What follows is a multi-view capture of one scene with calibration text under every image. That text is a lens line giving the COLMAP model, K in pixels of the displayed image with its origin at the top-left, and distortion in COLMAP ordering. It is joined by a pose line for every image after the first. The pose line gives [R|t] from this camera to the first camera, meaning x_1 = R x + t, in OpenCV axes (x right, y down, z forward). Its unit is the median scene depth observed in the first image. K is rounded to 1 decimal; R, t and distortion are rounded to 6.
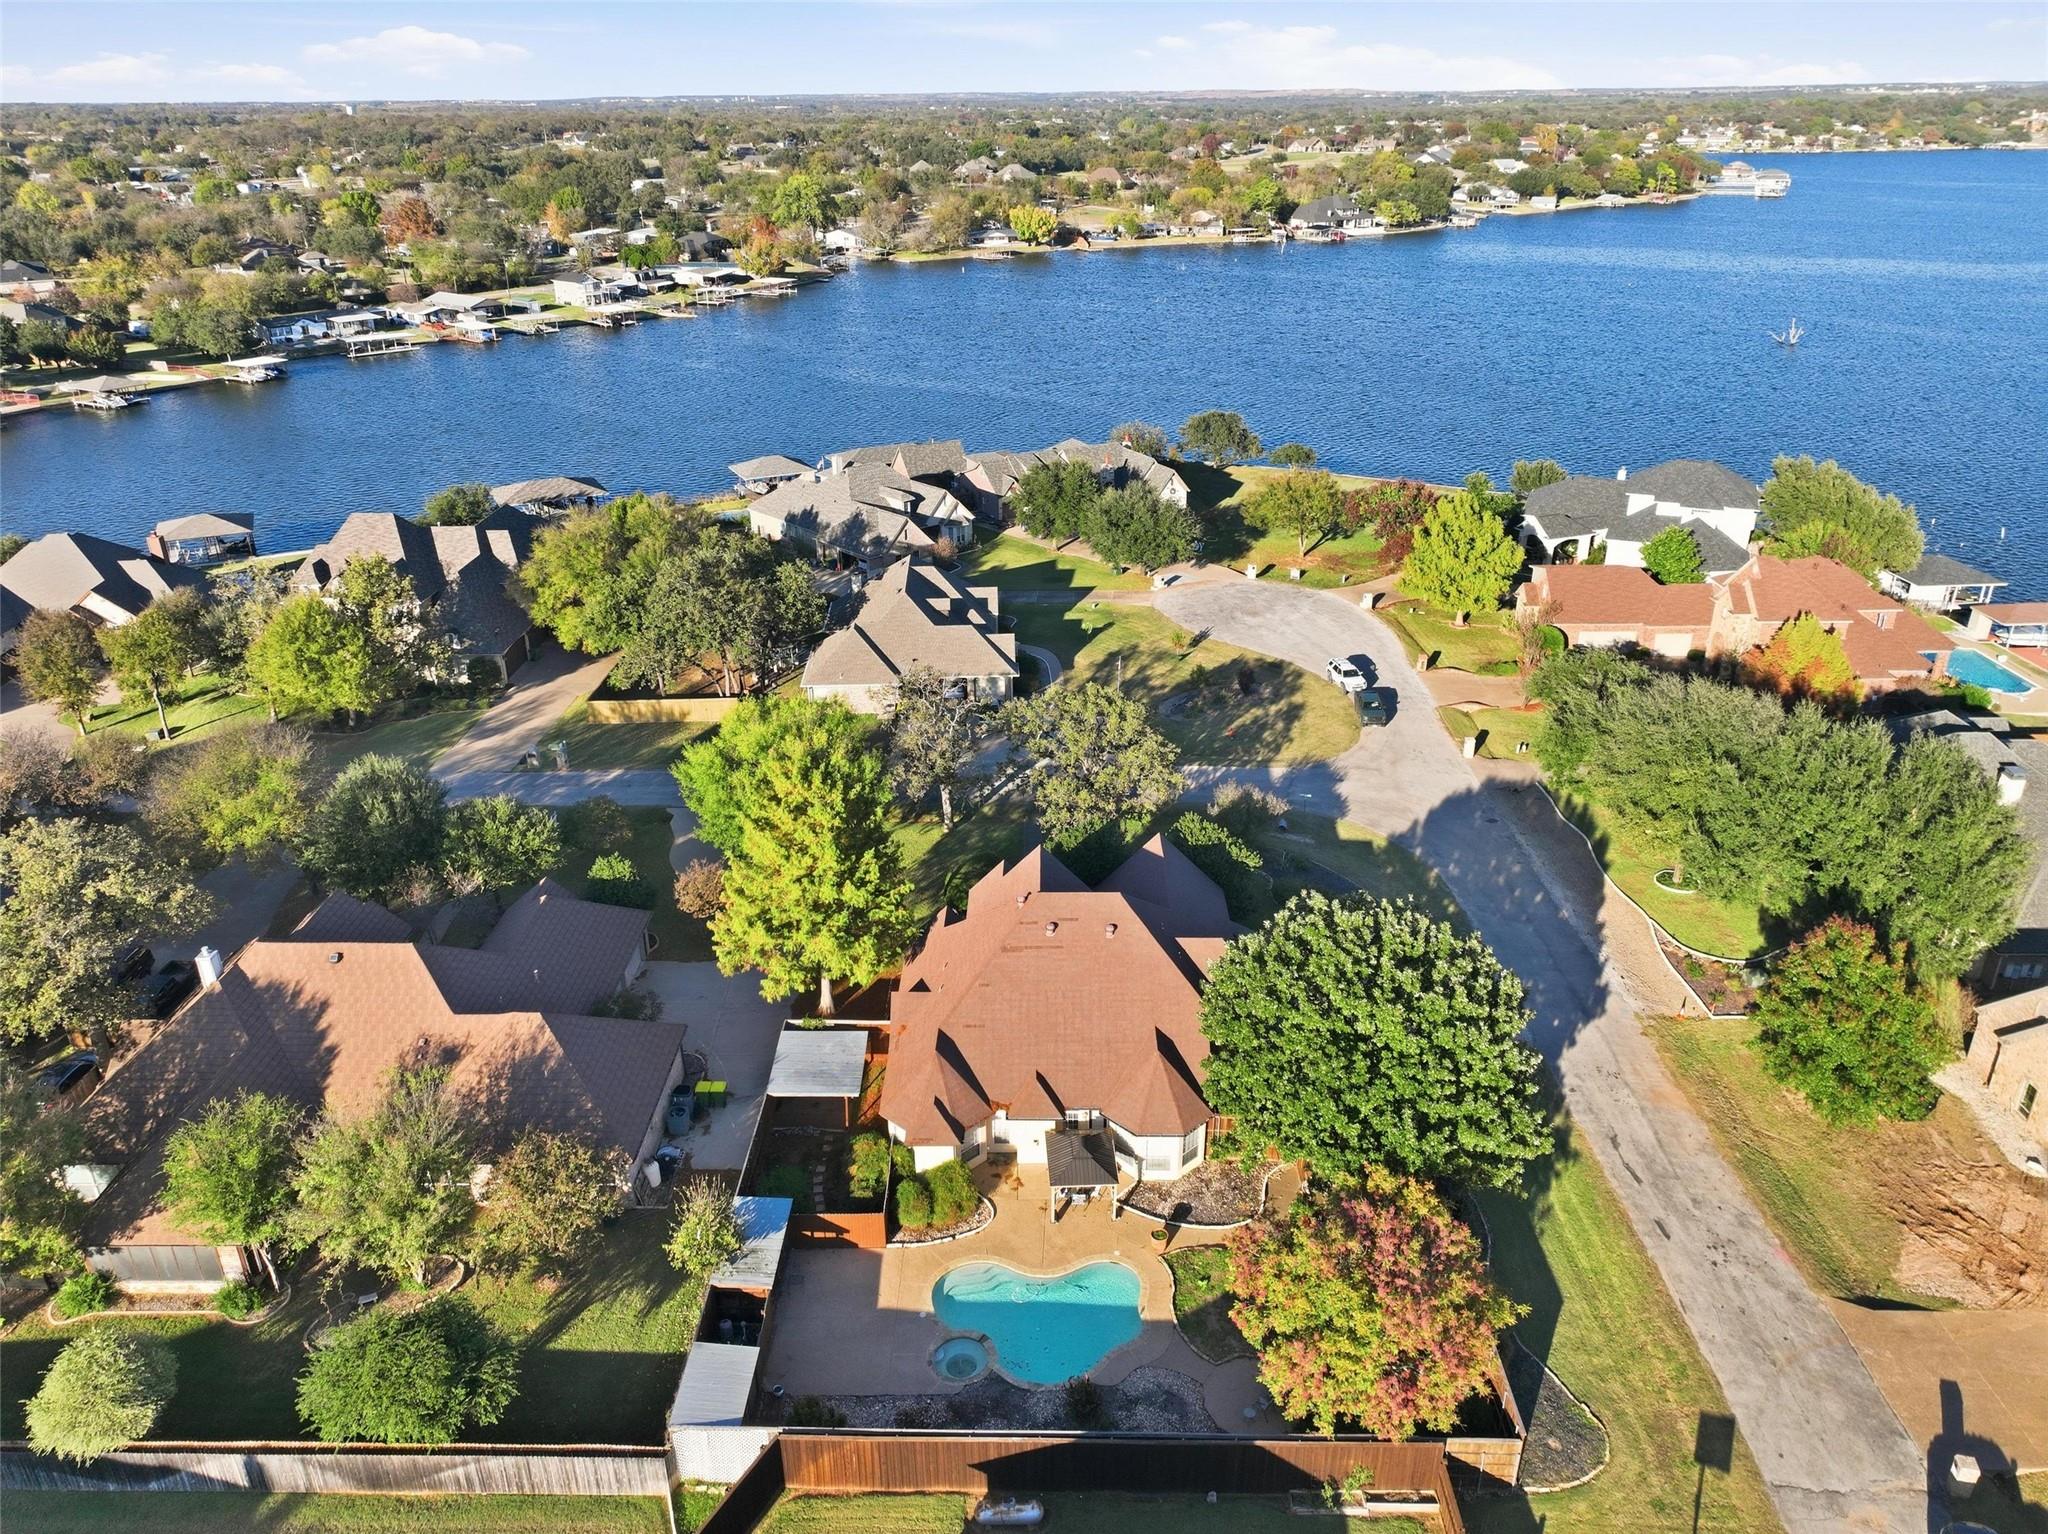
lens RADIAL K [[1444.5, 0, 1025.7], [0, 1444.5, 758.1], [0, 0, 1]] dist [-0.005816, 0.022648]
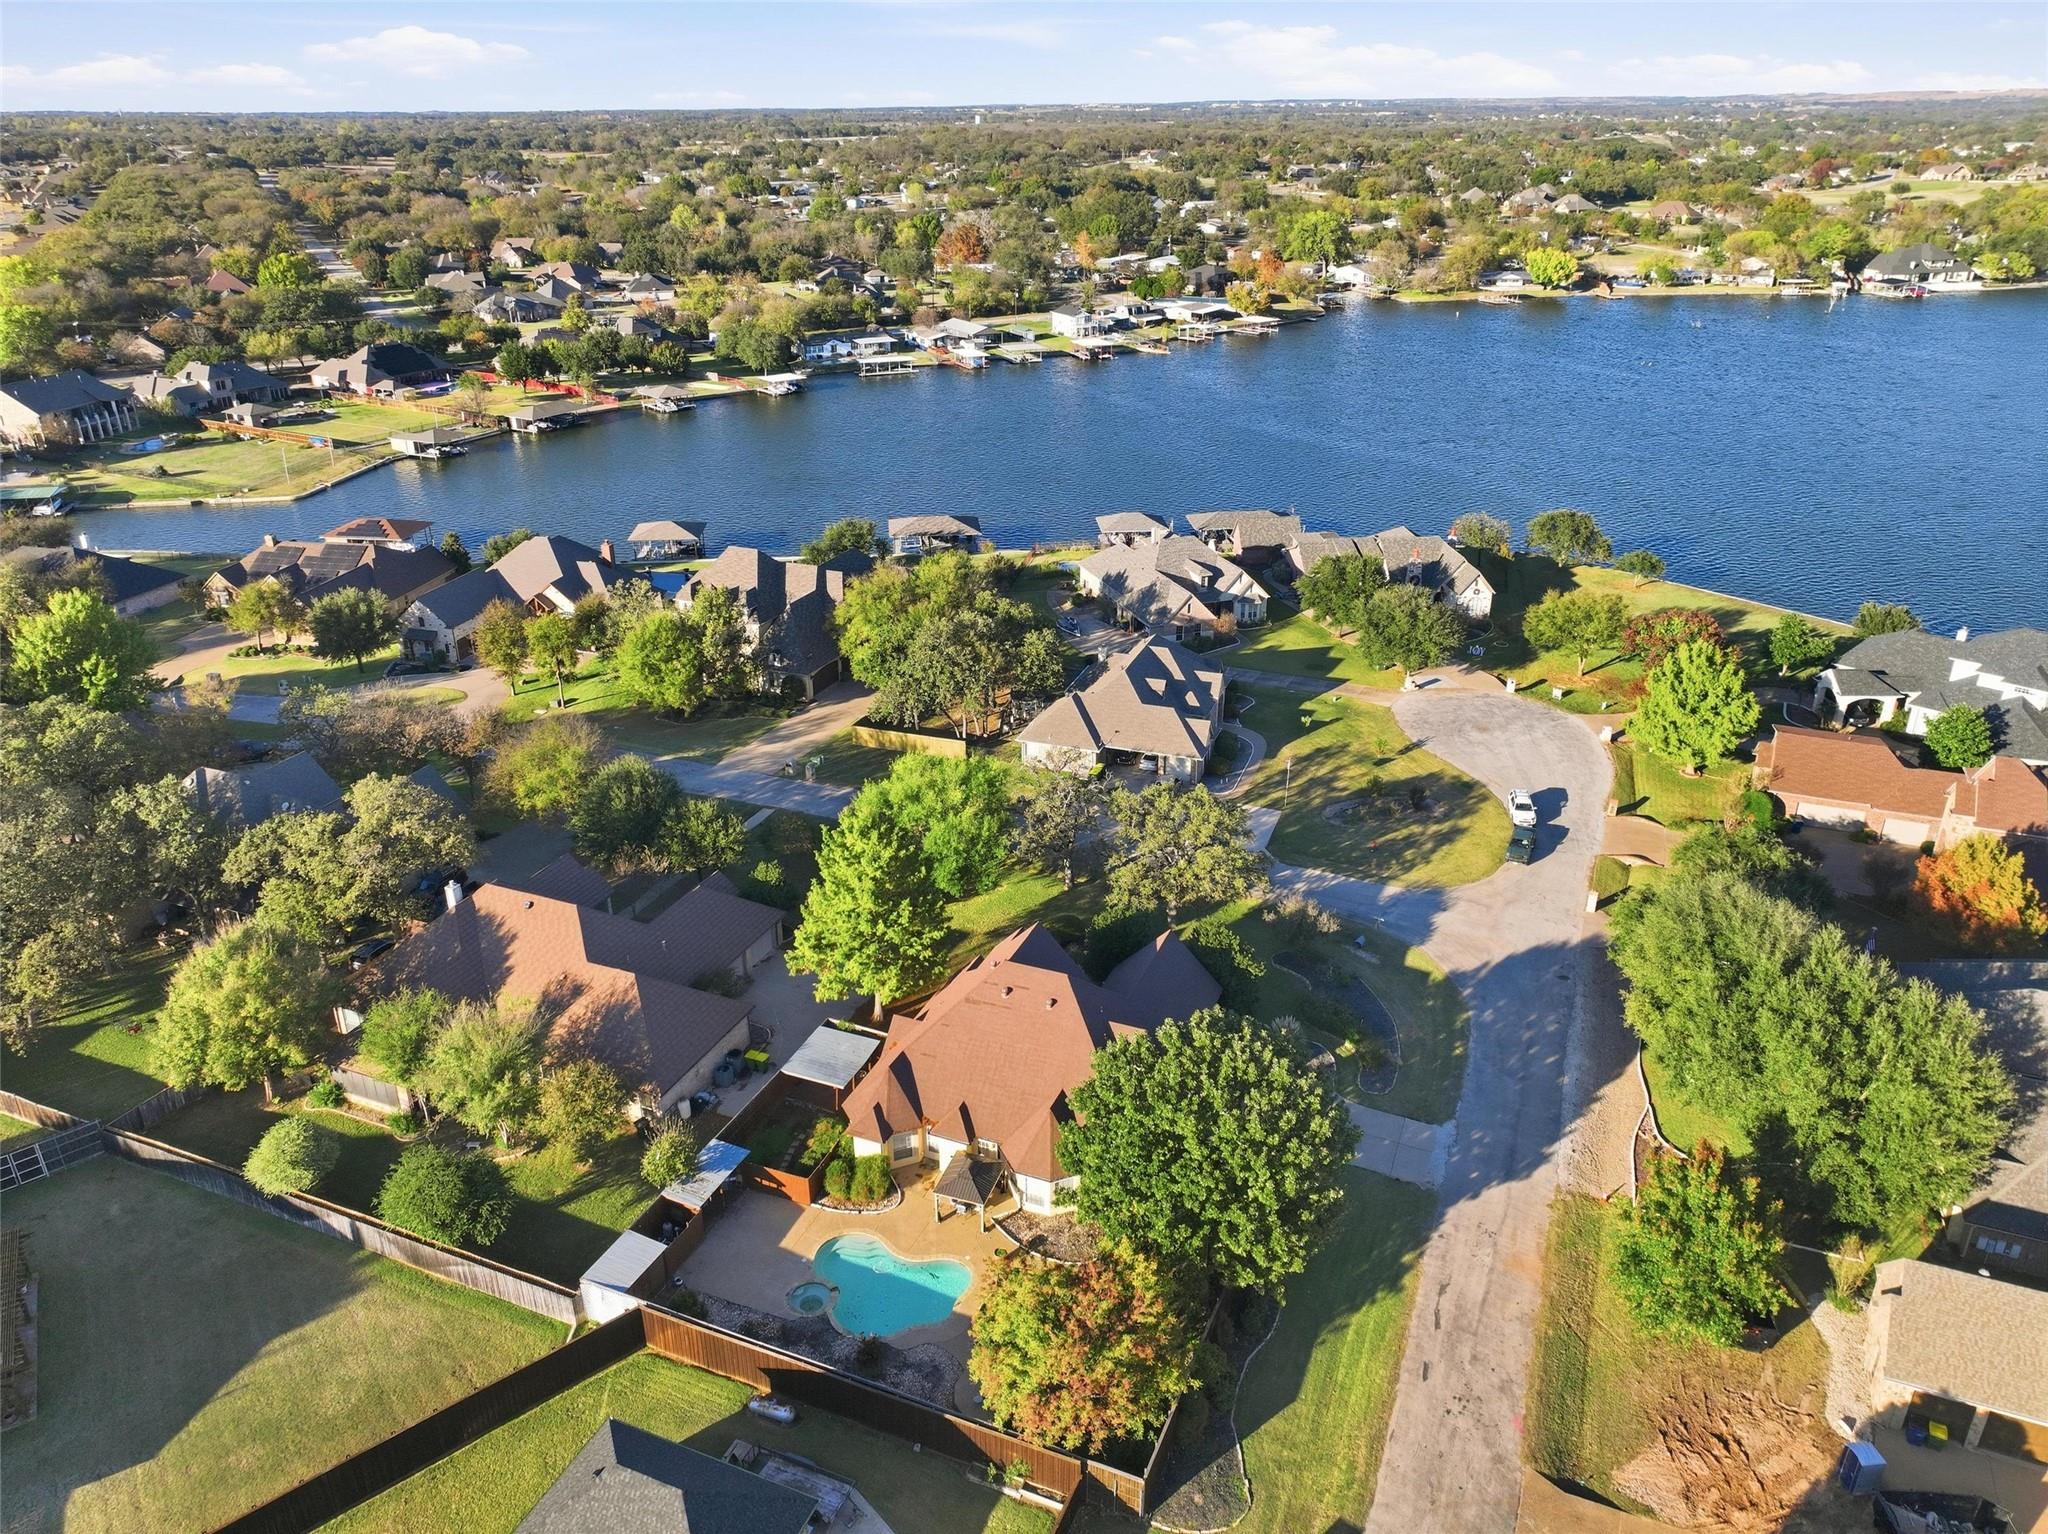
lens RADIAL K [[1444.5, 0, 1025.7], [0, 1444.5, 758.1], [0, 0, 1]] dist [-0.005816, 0.022648]
pose [[0.927658, 0.155683, -0.339432, 0.194015], [-0.155941, 0.987406, 0.026699, -0.052779], [0.339314, 0.028164, 0.940252, -0.072619]]
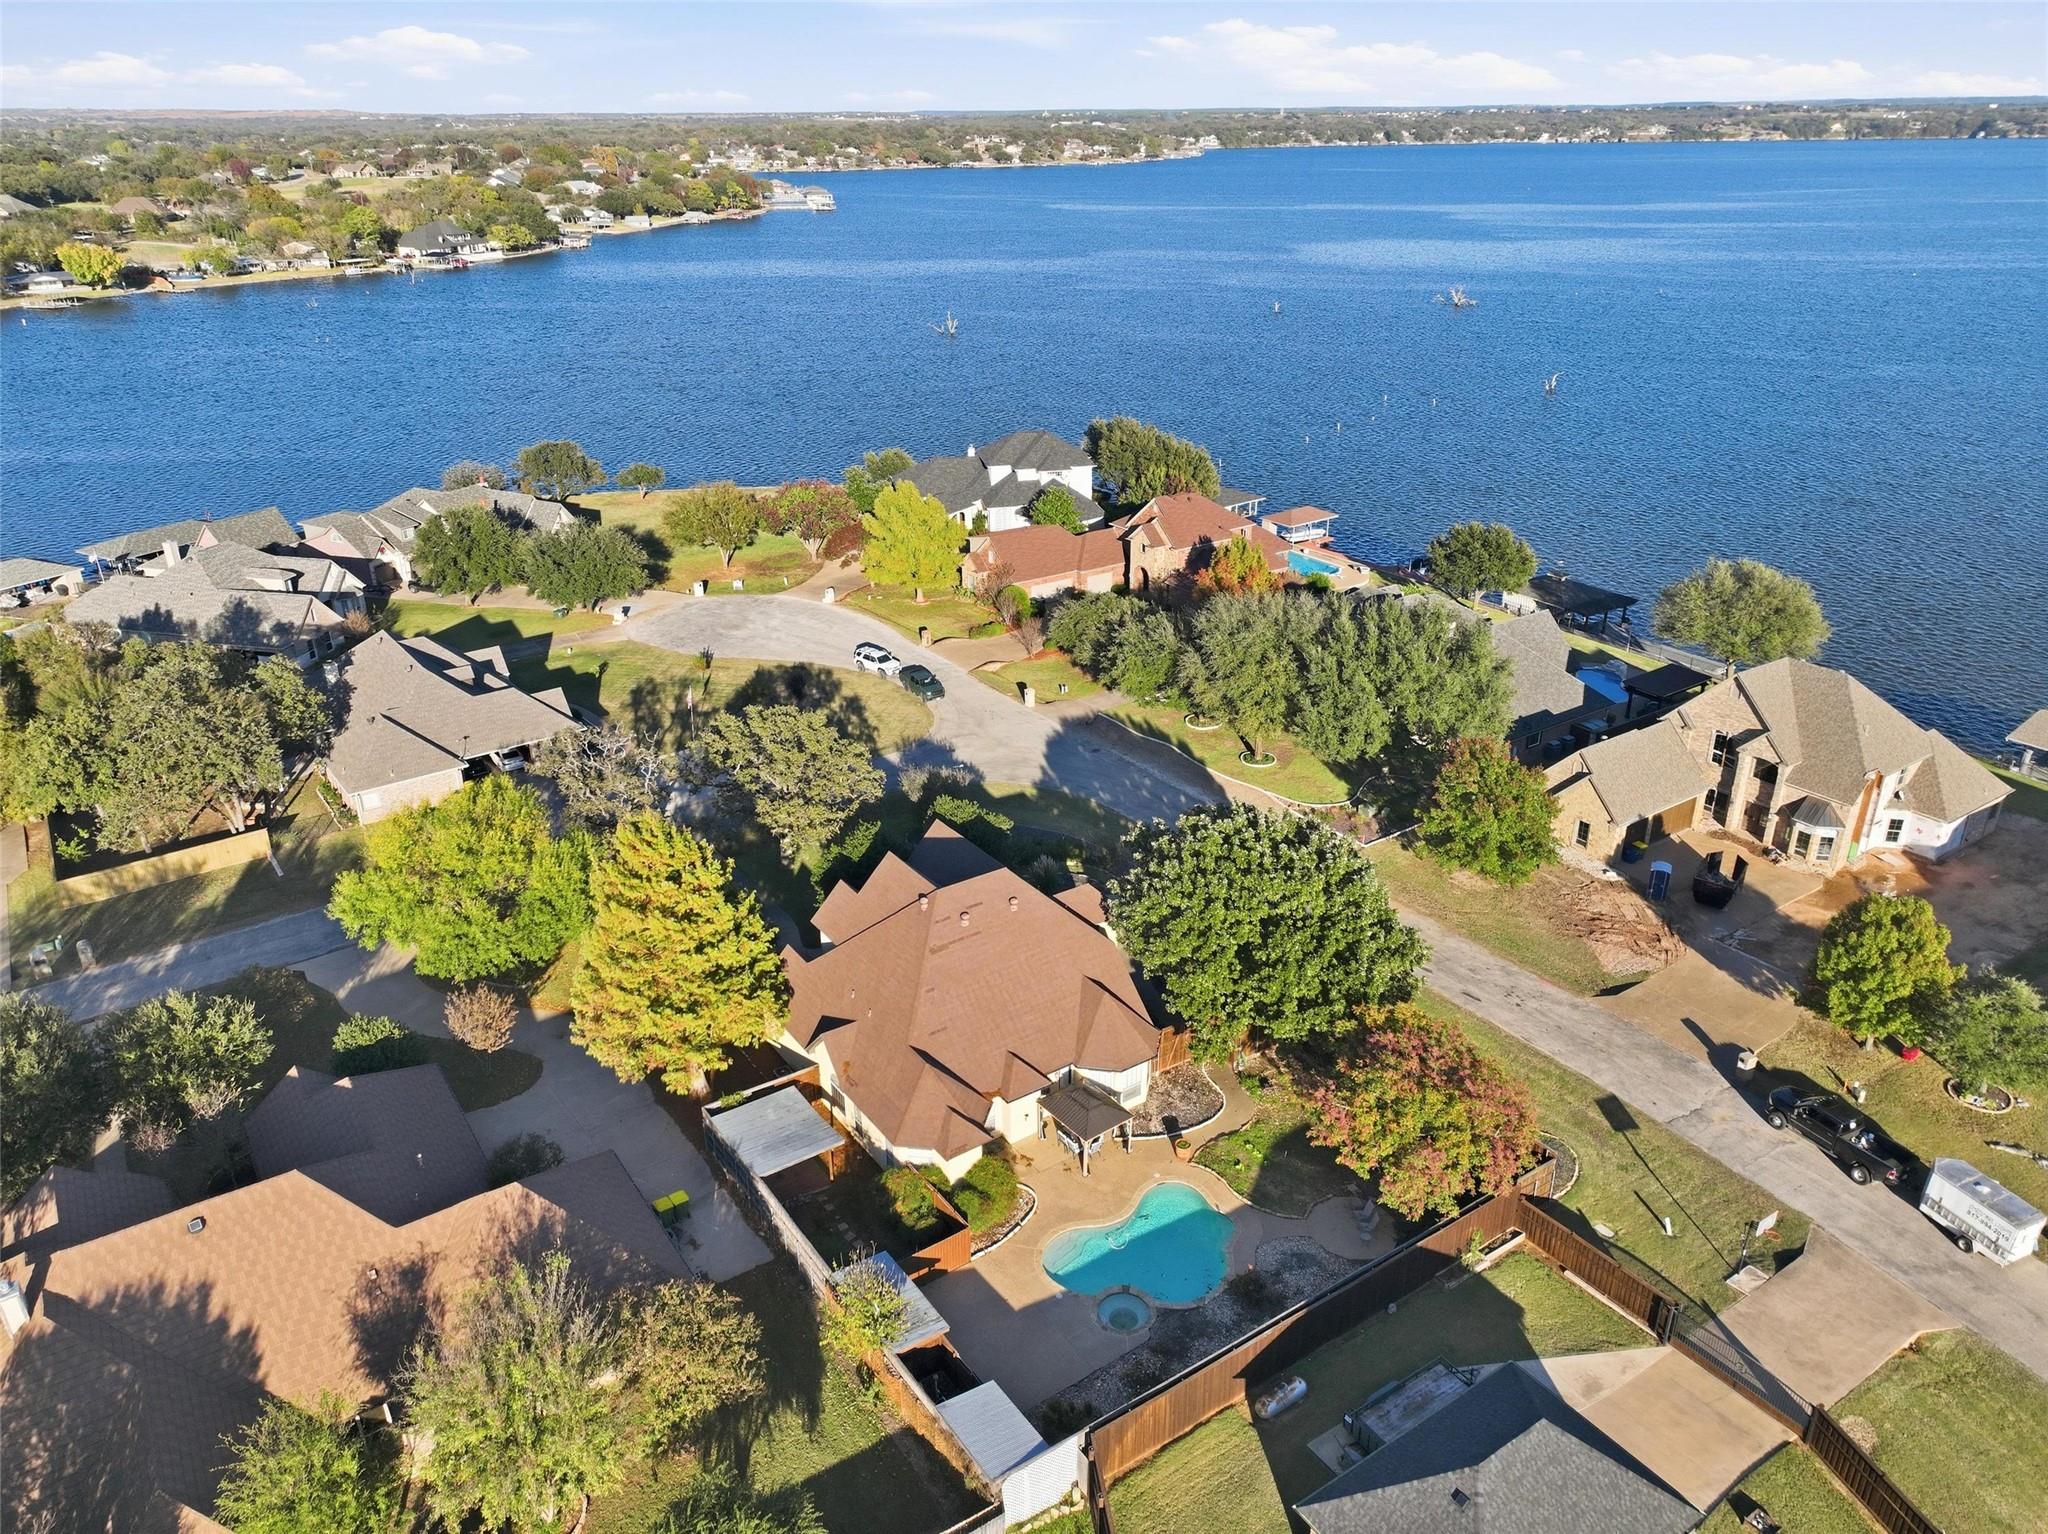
lens RADIAL K [[1444.5, 0, 1025.7], [0, 1444.5, 758.1], [0, 0, 1]] dist [-0.005816, 0.022648]
pose [[0.816916, -0.230927, 0.528508, -0.213627], [0.238069, 0.969650, 0.055697, -0.018131], [-0.525330, 0.080321, 0.847099, 0.046337]]
